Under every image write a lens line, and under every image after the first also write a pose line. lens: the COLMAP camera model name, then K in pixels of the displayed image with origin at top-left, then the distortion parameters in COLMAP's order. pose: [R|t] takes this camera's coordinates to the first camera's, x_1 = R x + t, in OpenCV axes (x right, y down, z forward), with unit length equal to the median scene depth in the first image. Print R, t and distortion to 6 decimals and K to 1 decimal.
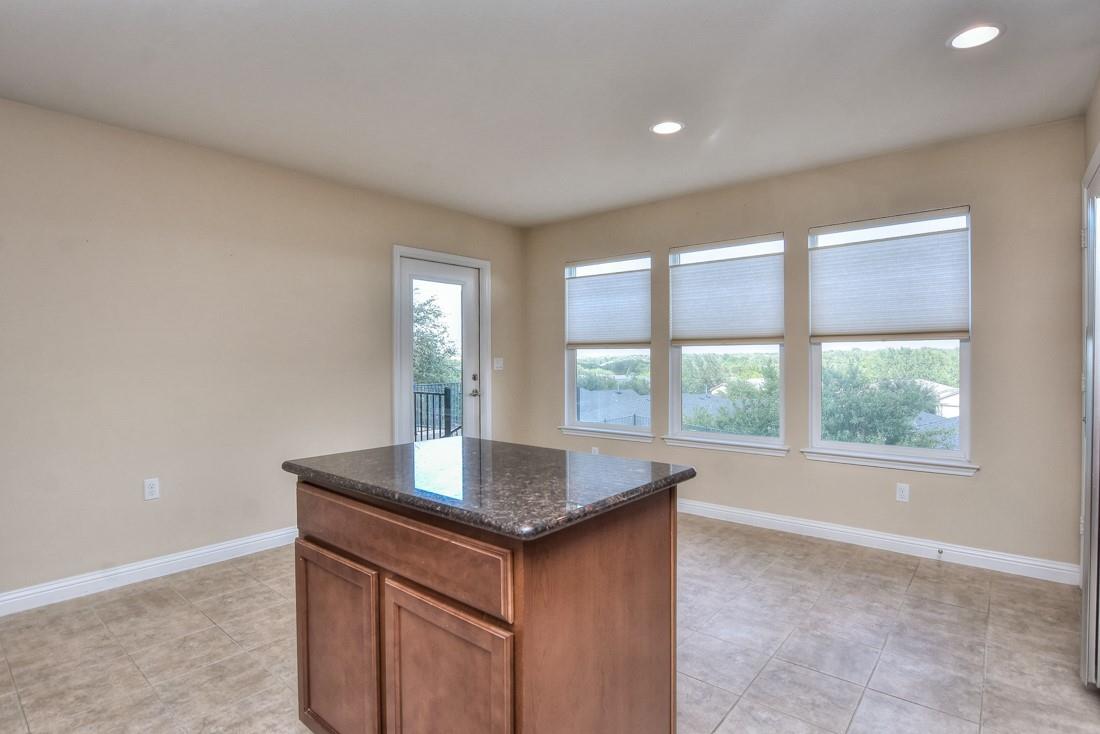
lens RADIAL K [[551.5, 0, 548.1], [0, 551.5, 366.5], [0, 0, 1]] dist [-0.021145, -0.000090]
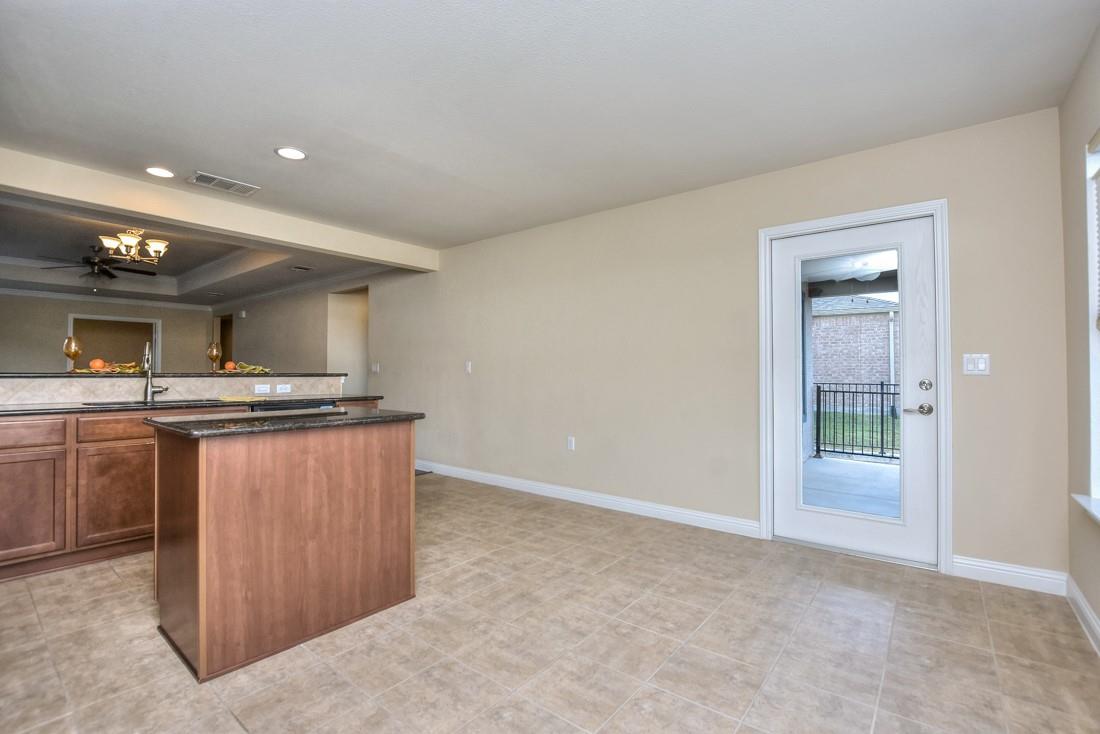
lens RADIAL K [[497.3, 0, 545.5], [0, 497.3, 363.1], [0, 0, 1]] dist [-0.030273, 0.001032]
pose [[0.019002, -0.014464, -0.999715, 0.640010], [-0.016607, 0.999753, -0.014781, 0.015132], [0.999682, 0.016883, 0.018758, 0.813862]]
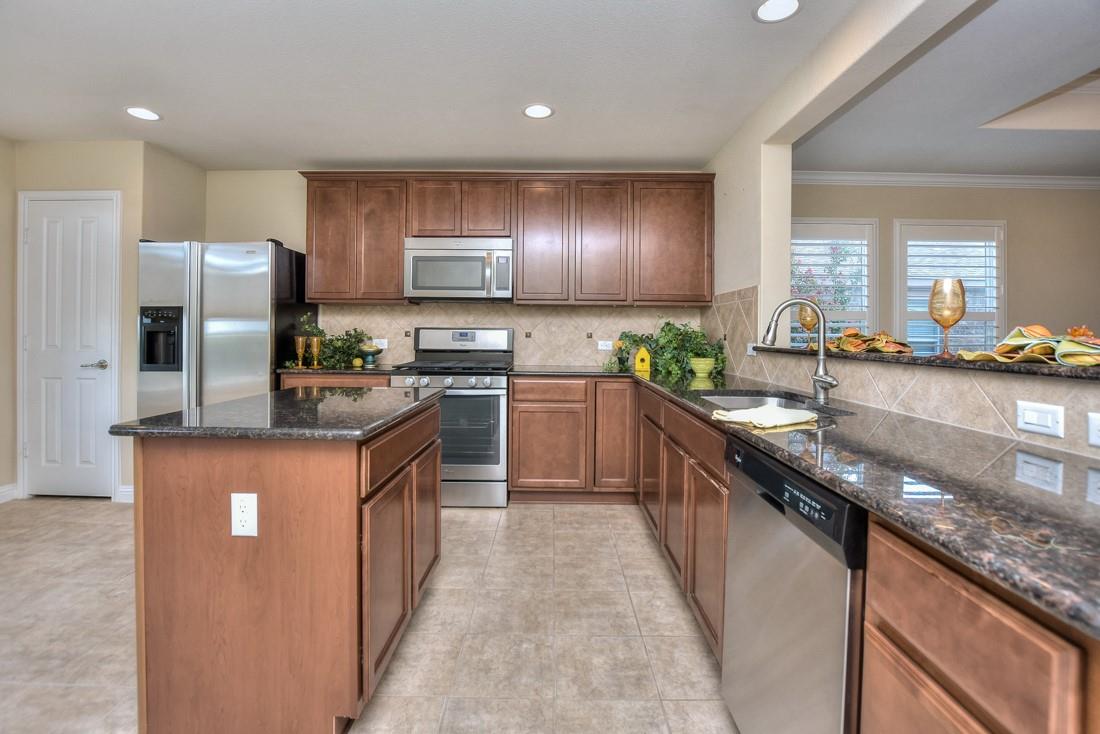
lens RADIAL K [[494.2, 0, 551.0], [0, 494.2, 334.2], [0, 0, 1]] dist [-0.028864, 0.001100]
pose [[-0.638121, -0.001345, 0.769935, -0.627878], [0.007176, 0.999945, 0.007694, 0.007631], [-0.769903, 0.010434, -0.638076, 0.621357]]
